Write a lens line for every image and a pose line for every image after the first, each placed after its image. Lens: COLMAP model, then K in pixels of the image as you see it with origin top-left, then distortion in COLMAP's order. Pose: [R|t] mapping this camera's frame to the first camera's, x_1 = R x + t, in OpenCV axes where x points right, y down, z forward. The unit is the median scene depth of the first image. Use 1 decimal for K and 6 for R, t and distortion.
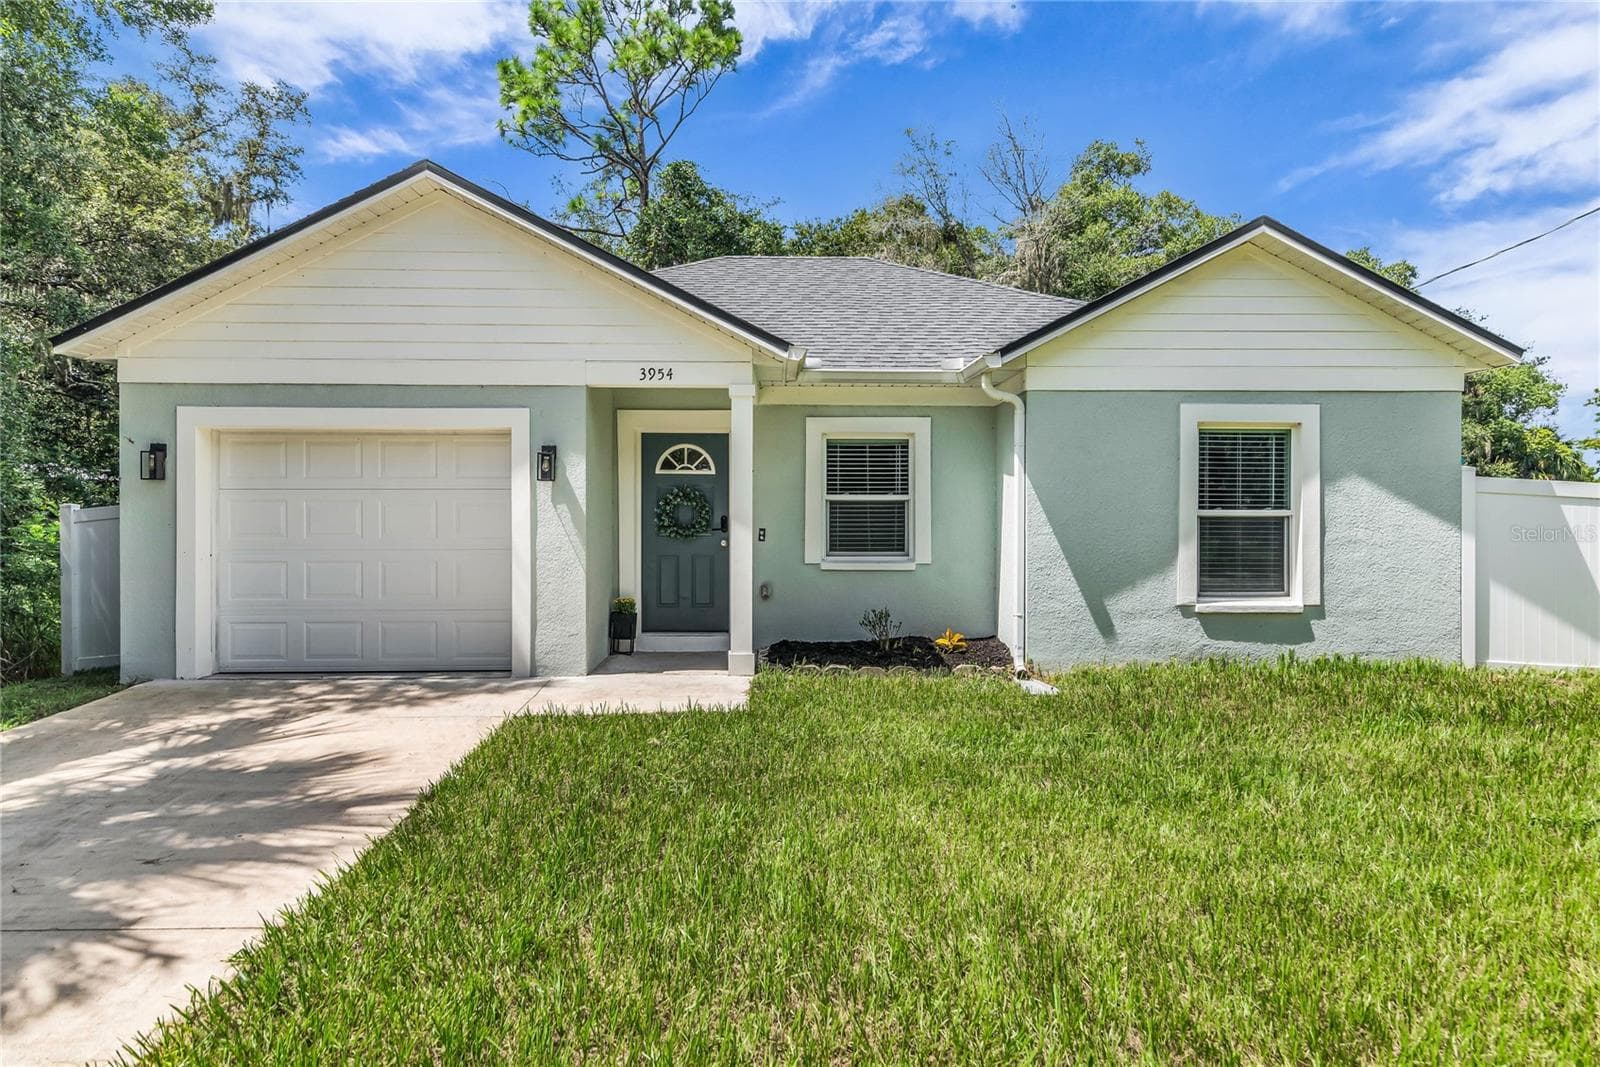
lens RADIAL K [[749.6, 0, 769.5], [0, 749.6, 506.5], [0, 0, 1]] dist [0.003534, 0.000365]
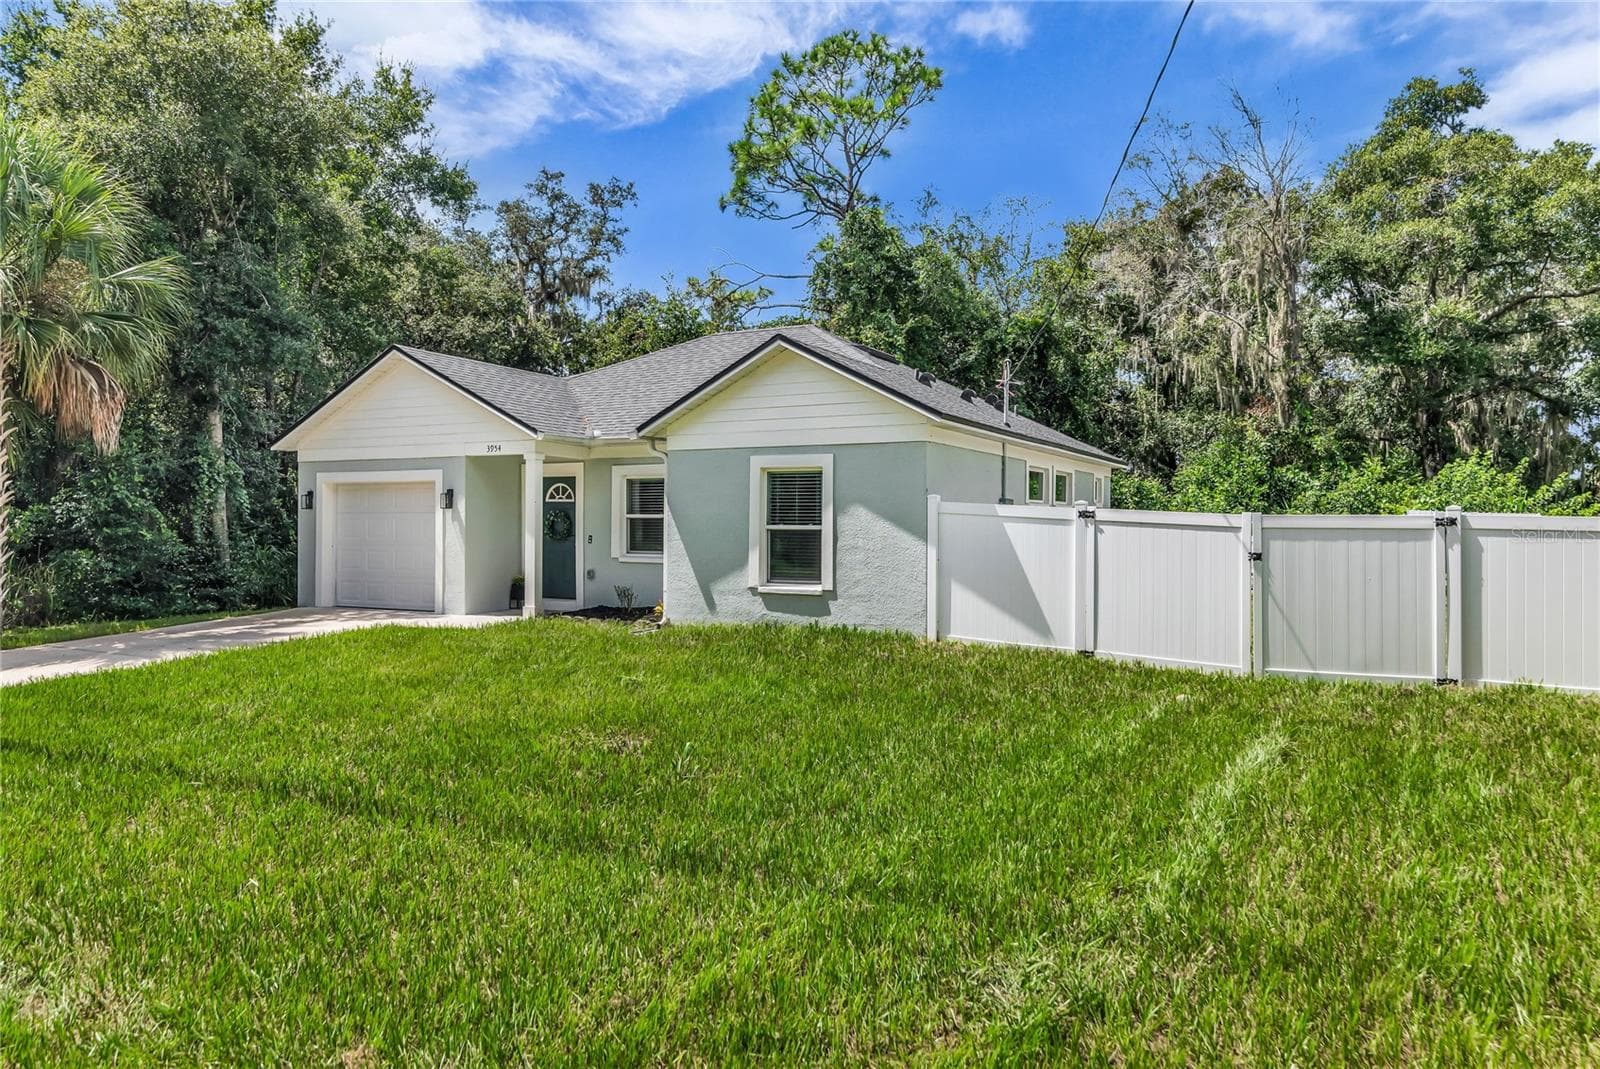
lens RADIAL K [[749.6, 0, 769.5], [0, 749.6, 507.5], [0, 0, 1]] dist [0.003534, 0.000365]
pose [[0.916176, -0.006360, -0.400726, 1.184018], [0.001388, 0.999918, -0.012695, -0.011814], [0.400774, 0.011075, 0.916110, -0.382491]]
